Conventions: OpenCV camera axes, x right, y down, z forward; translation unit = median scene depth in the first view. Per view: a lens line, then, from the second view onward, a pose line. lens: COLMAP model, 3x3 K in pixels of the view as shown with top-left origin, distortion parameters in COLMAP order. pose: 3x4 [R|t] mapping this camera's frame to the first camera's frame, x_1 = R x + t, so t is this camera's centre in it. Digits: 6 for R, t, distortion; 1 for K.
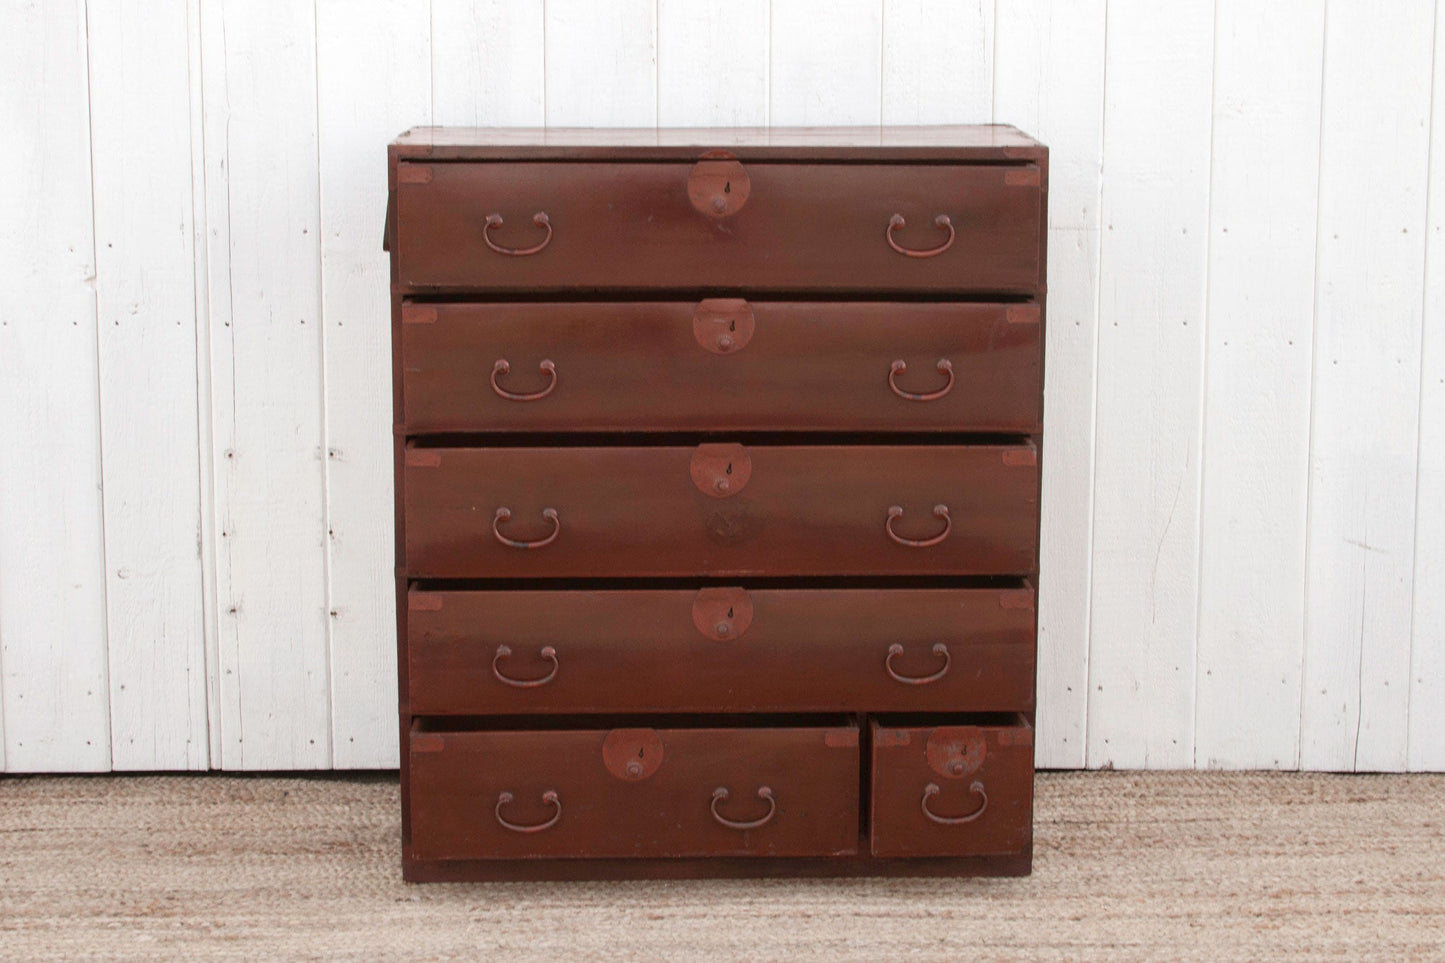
lens RADIAL K [[2657.1, 0, 726.2], [0, 2657.1, 416.8], [0, 0, 1]] dist [0.023771, 0.120974]
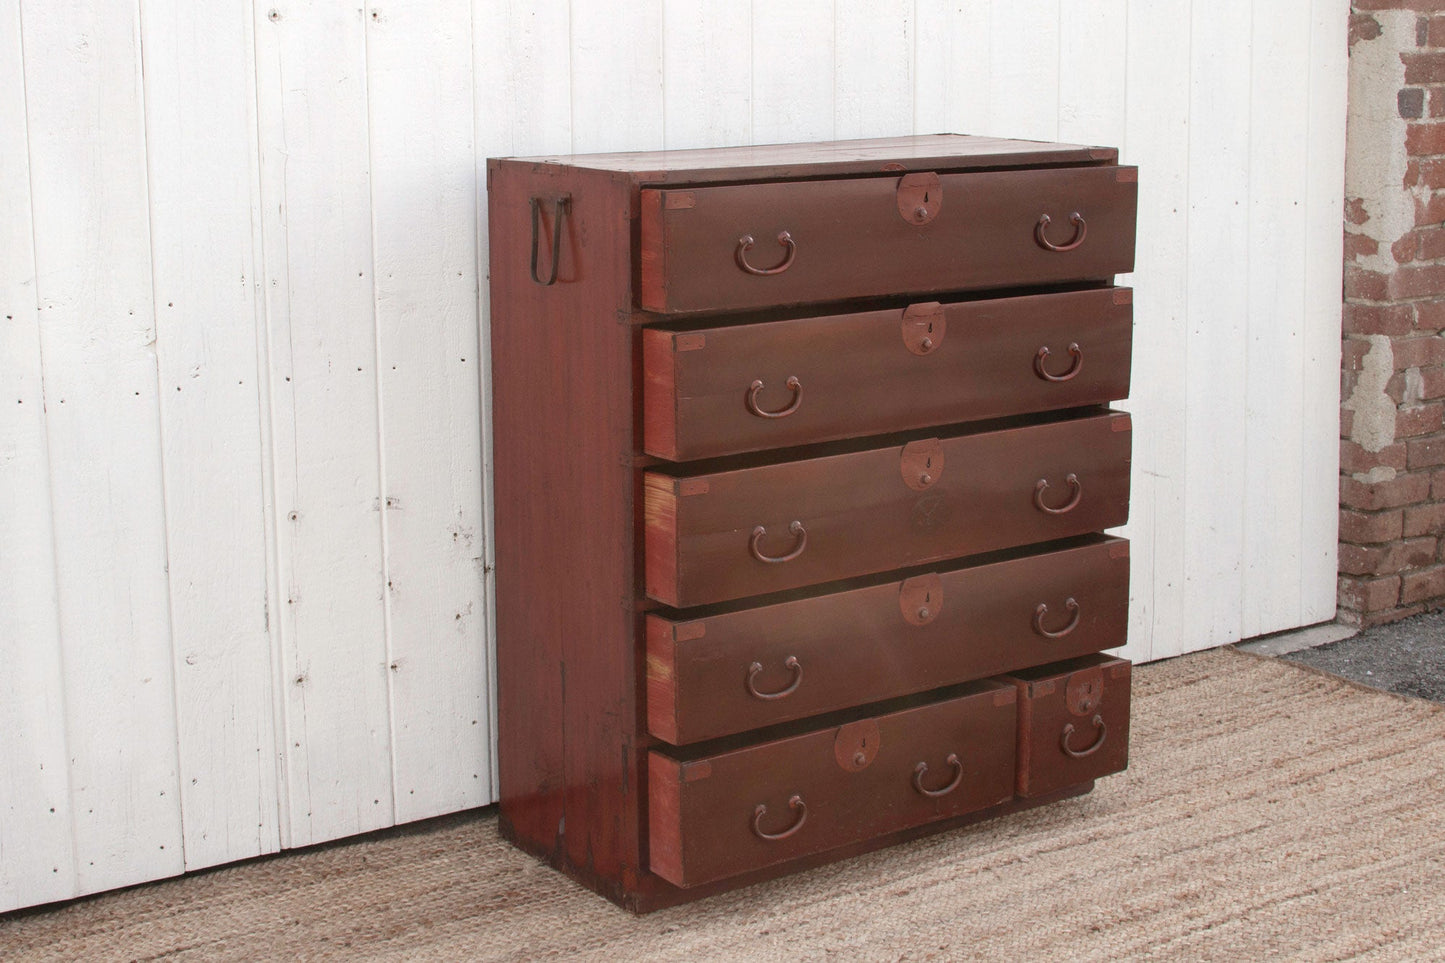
lens RADIAL K [[2249.0, 0, 639.7], [0, 2249.0, 448.0], [0, 0, 1]] dist [-0.010525, -0.086831]
pose [[0.852195, -0.110394, 0.511446, -0.492502], [0.100519, 0.993823, 0.047024, -0.035505], [-0.513478, 0.011337, 0.858028, 0.254909]]
